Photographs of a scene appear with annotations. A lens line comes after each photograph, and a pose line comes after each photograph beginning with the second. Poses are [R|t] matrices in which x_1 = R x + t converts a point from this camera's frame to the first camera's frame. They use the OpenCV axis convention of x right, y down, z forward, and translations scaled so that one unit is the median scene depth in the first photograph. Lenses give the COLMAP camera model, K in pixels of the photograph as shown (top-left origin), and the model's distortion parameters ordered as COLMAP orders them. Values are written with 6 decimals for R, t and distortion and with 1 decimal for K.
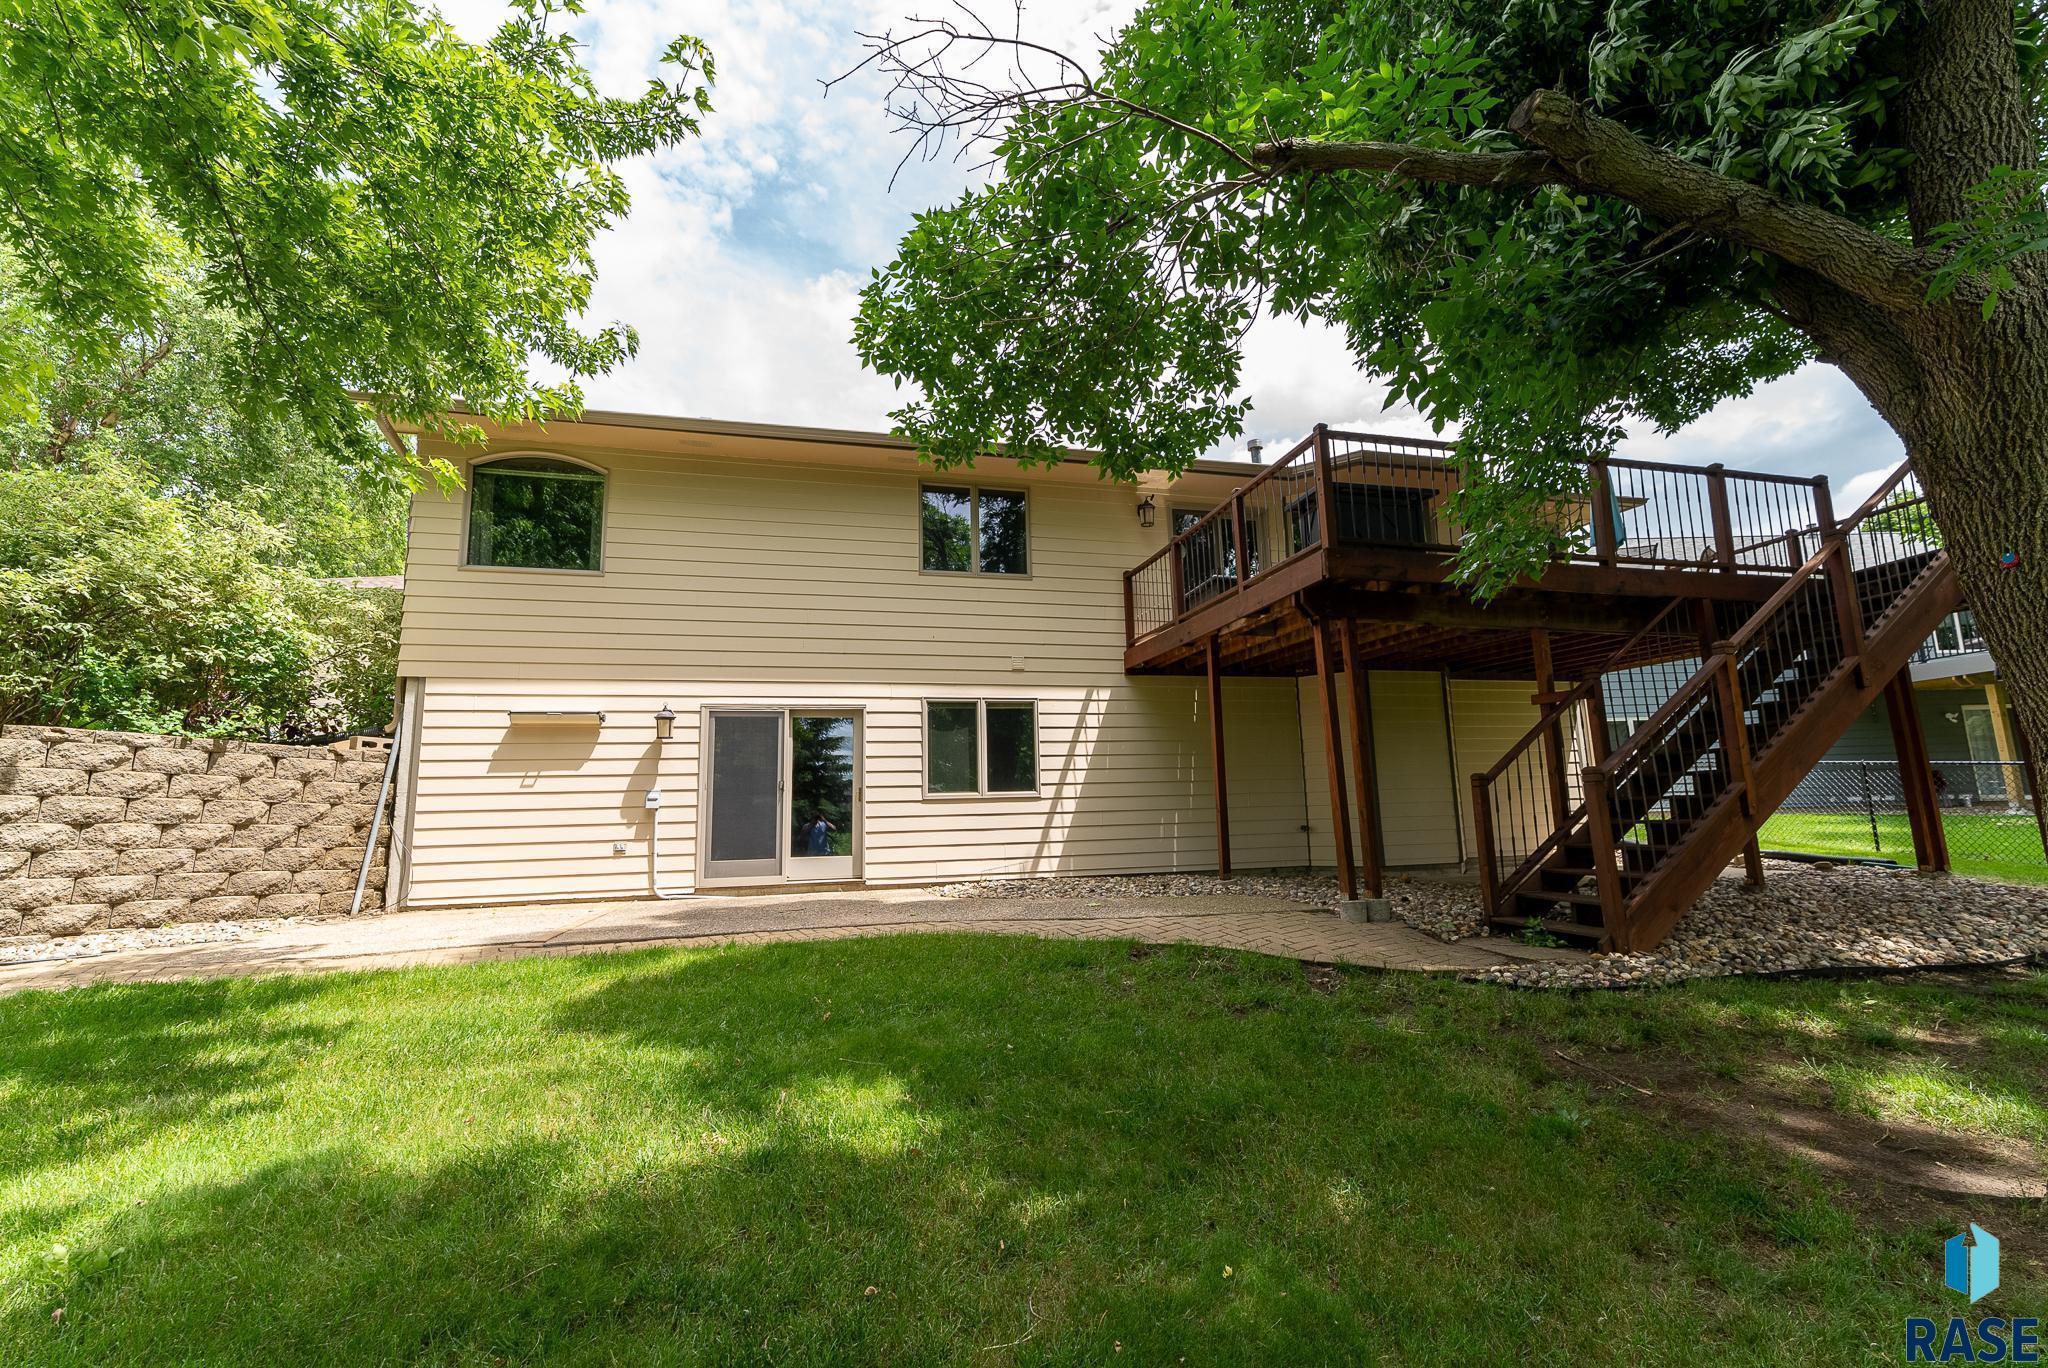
lens RADIAL K [[822.4, 0, 1024.0], [0, 822.4, 684.0], [0, 0, 1]] dist [0.000461, 0.000093]
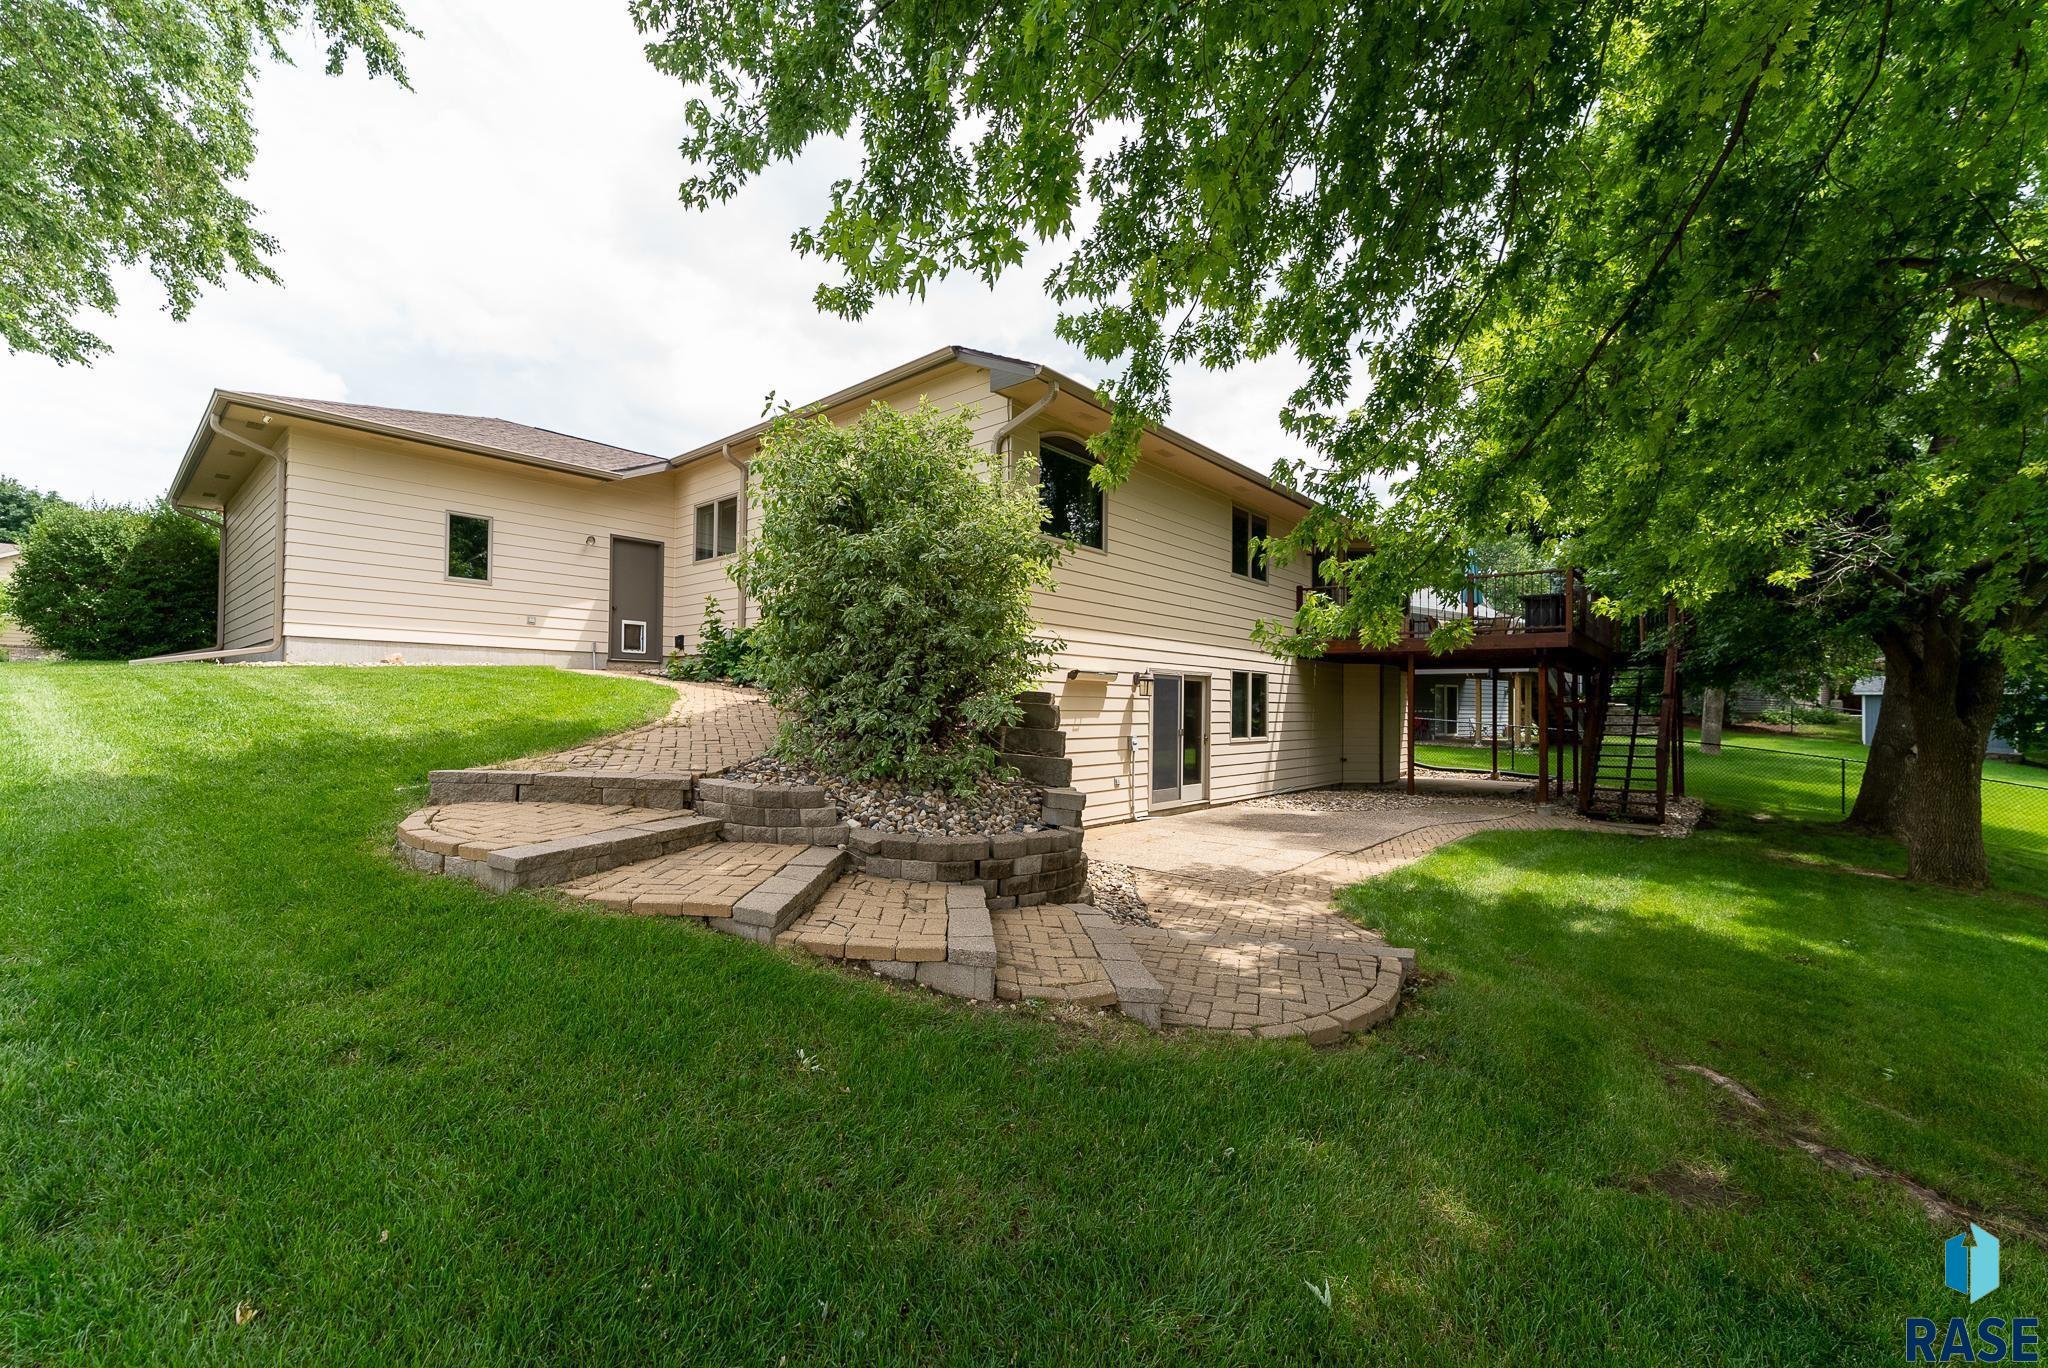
lens RADIAL K [[822.4, 0, 1024.0], [0, 822.4, 684.0], [0, 0, 1]] dist [0.000461, 0.000093]
pose [[0.815496, 0.051238, 0.576490, -1.363140], [-0.120670, 0.989235, 0.082776, -0.034210], [-0.566043, -0.137069, 0.812901, 0.091330]]
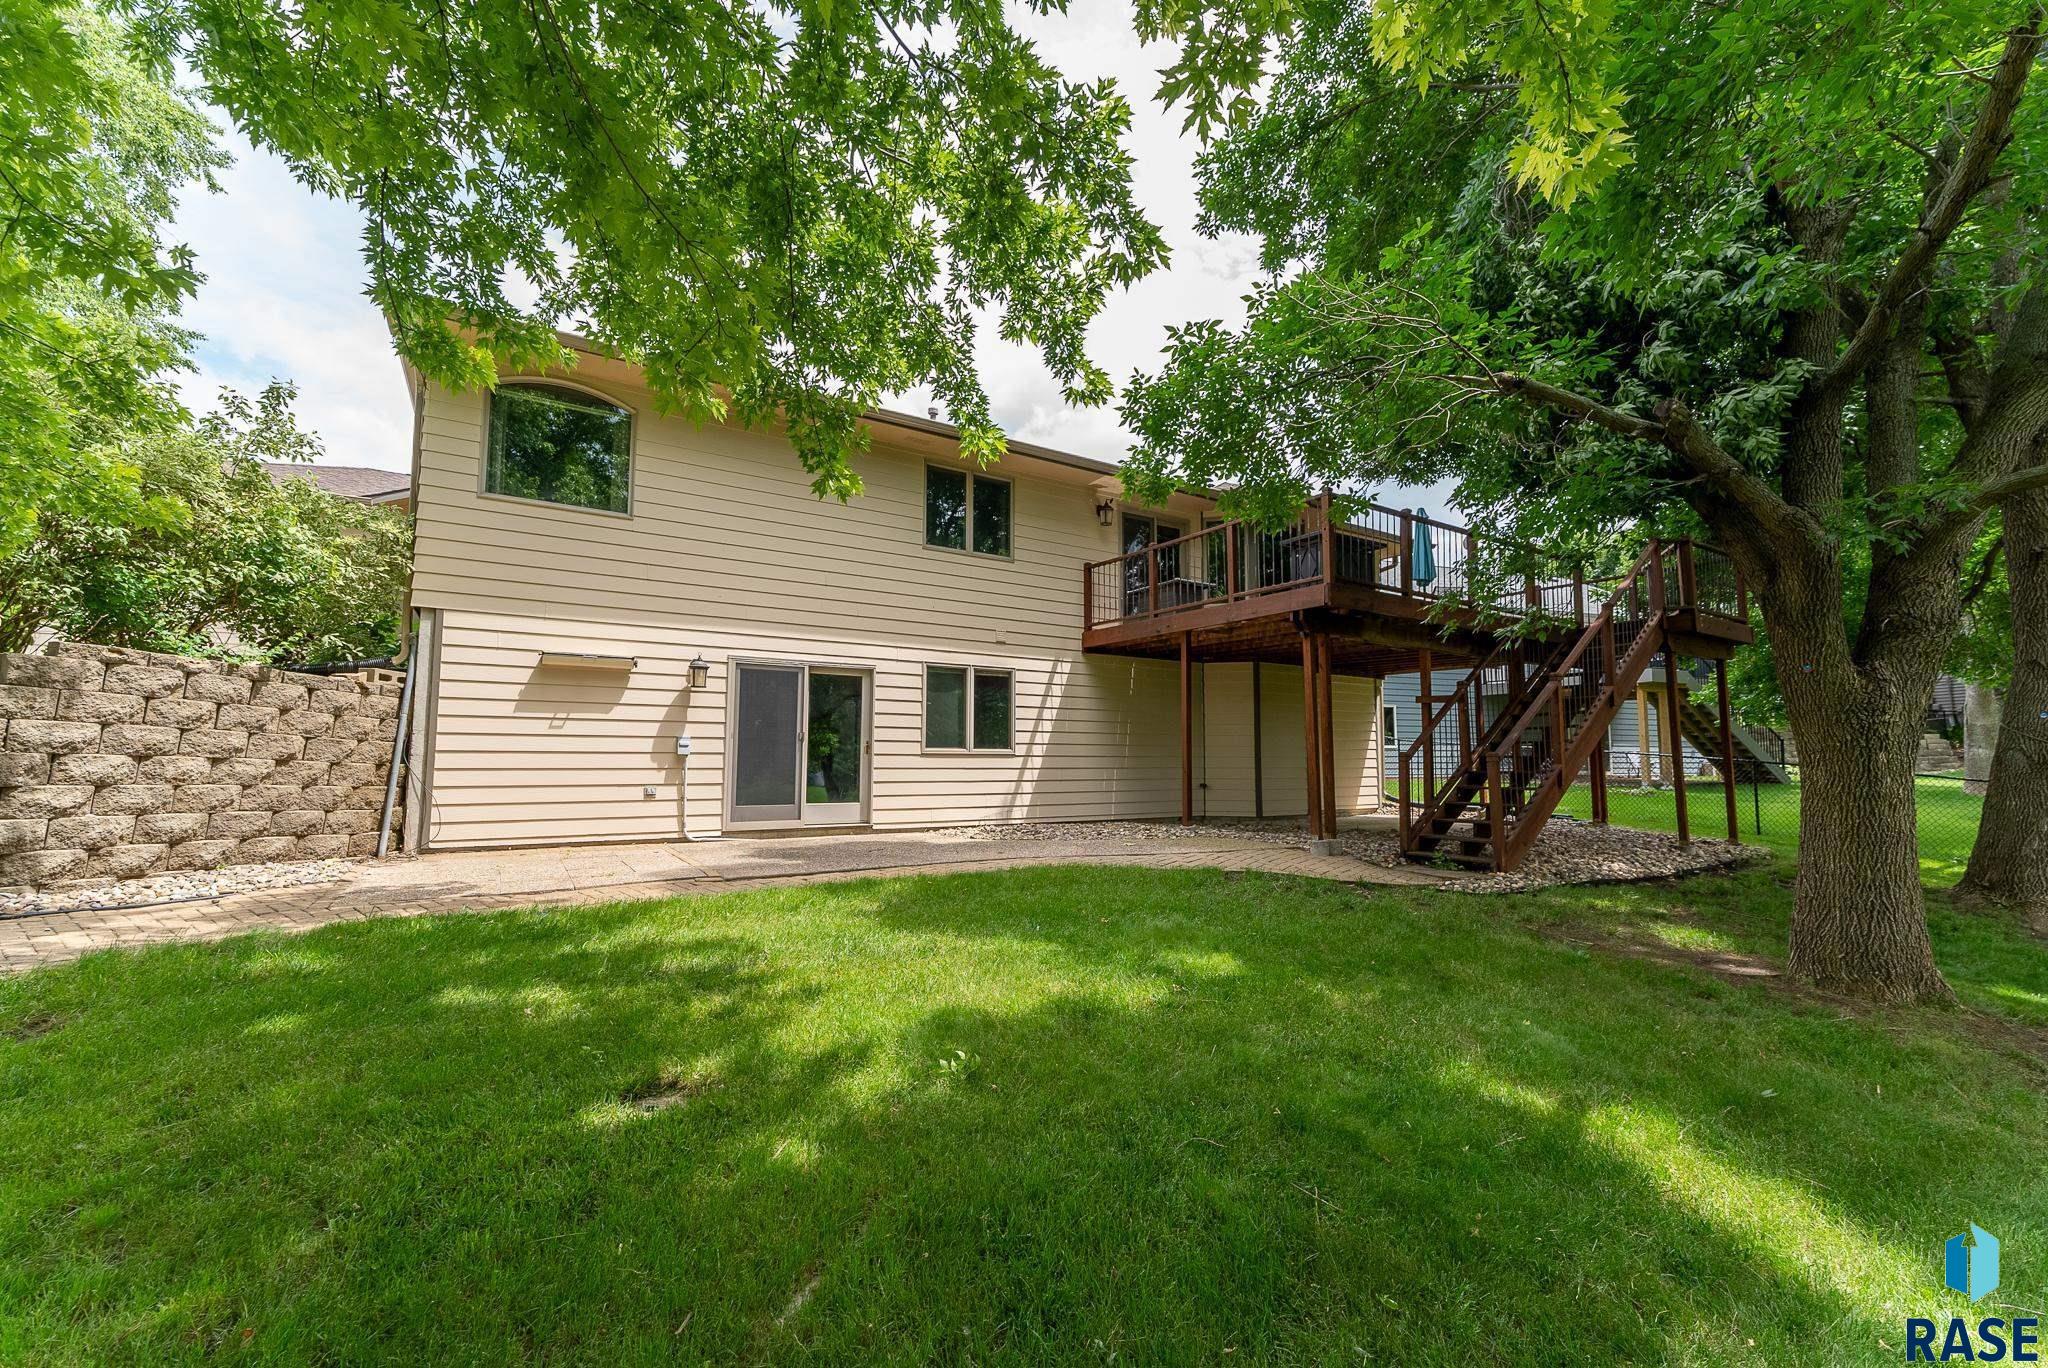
lens RADIAL K [[822.4, 0, 1024.0], [0, 822.4, 684.0], [0, 0, 1]] dist [0.000461, 0.000093]
pose [[0.949500, 0.058678, 0.308230, -0.382277], [-0.076683, 0.995965, 0.046619, -0.017791], [-0.304251, -0.067900, 0.950169, -0.105081]]
